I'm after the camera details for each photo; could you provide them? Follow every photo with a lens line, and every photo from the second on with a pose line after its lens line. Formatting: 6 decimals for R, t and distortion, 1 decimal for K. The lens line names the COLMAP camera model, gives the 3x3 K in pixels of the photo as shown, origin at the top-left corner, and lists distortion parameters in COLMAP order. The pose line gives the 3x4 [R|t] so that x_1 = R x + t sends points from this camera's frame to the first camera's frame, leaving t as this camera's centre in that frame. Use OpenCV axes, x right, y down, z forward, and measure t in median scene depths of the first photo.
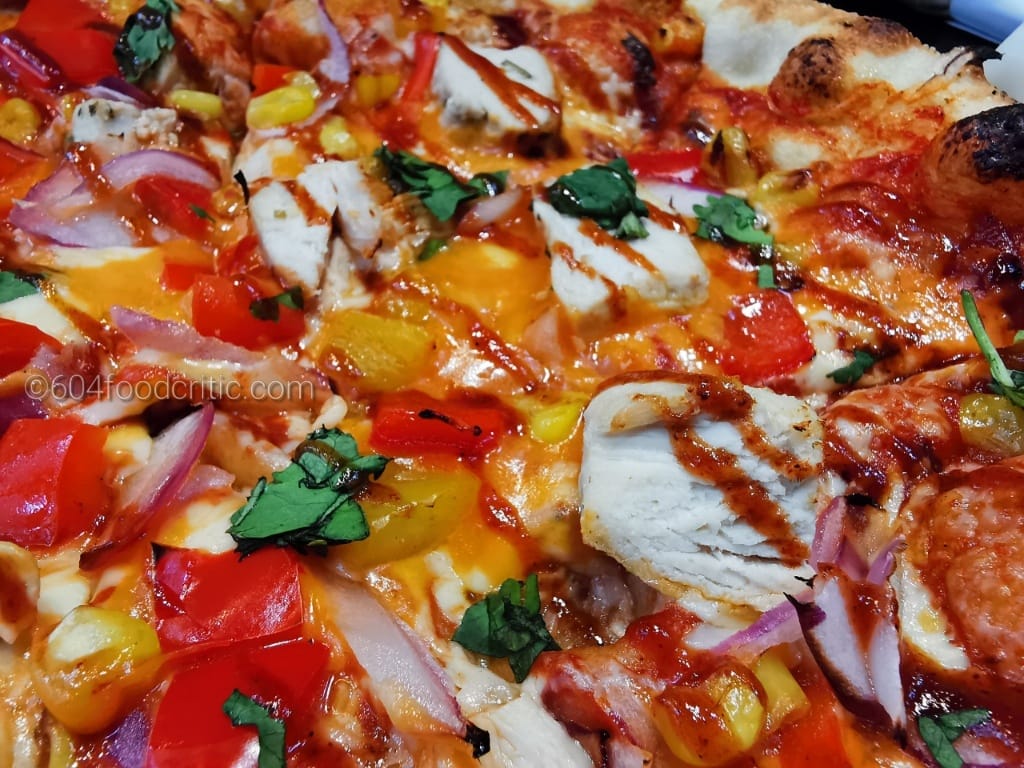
lens RADIAL K [[807.0, 0, 510.4], [0, 807.0, 385.9], [0, 0, 1]] dist [-0.010355, 0.003026]
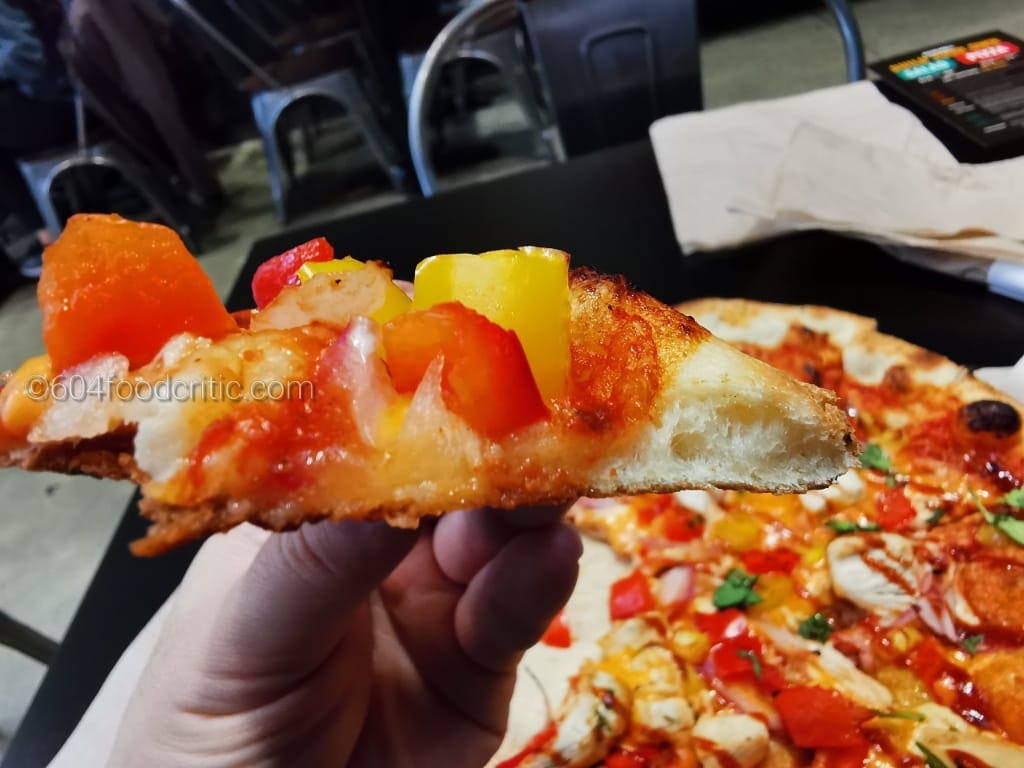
lens RADIAL K [[807.0, 0, 514.5], [0, 807.0, 380.5], [0, 0, 1]] dist [-0.010355, 0.003026]
pose [[0.969813, -0.156070, -0.187362, -0.352319], [0.120952, 0.975050, -0.186138, -0.158489], [0.211738, 0.157858, 0.964494, -2.066456]]
